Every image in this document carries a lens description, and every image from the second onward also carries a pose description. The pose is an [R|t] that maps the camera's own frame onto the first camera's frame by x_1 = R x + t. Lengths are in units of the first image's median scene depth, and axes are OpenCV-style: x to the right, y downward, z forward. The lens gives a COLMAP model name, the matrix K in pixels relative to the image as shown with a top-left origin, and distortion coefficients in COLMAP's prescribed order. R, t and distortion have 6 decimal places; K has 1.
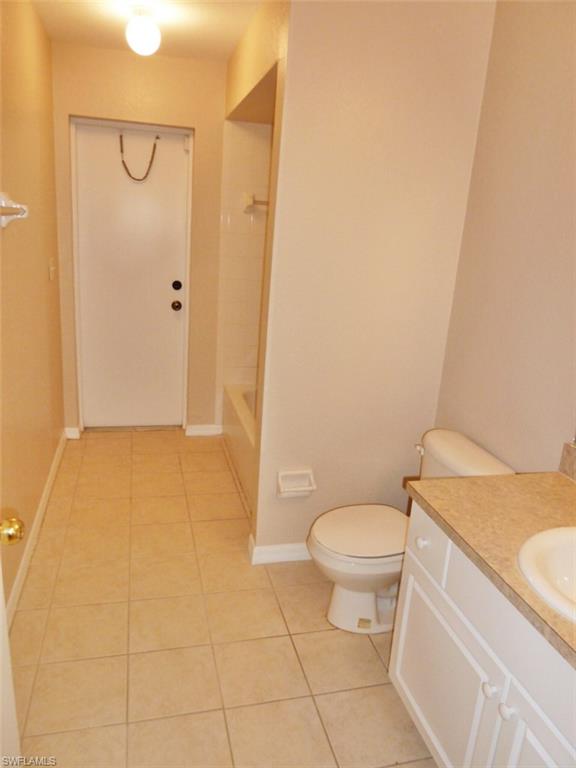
lens RADIAL K [[570.2, 0, 288.0], [0, 570.2, 384.0], [0, 0, 1]] dist [-0.036602, 0.004623]
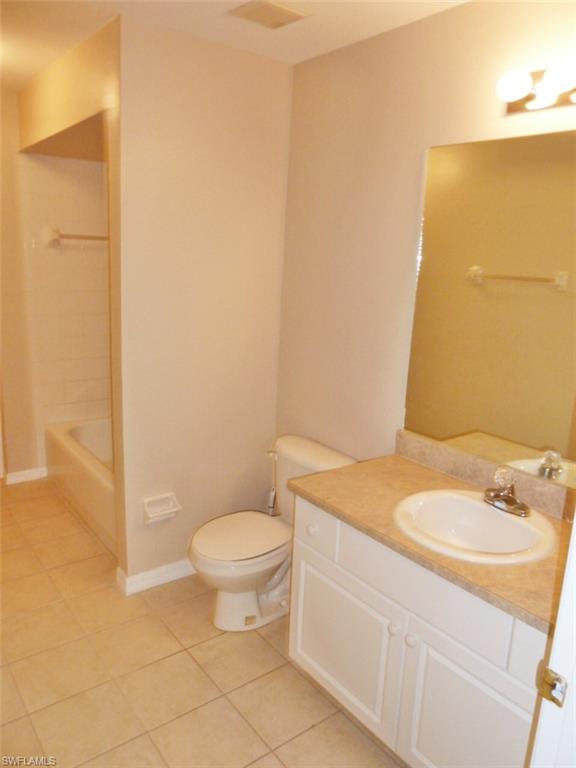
lens RADIAL K [[570.2, 0, 288.0], [0, 570.2, 384.0], [0, 0, 1]] dist [-0.036602, 0.004623]
pose [[0.918661, -0.112718, 0.378626, -0.161693], [0.125313, 0.992079, -0.008703, -0.013542], [-0.374646, 0.055442, 0.925509, -0.071114]]
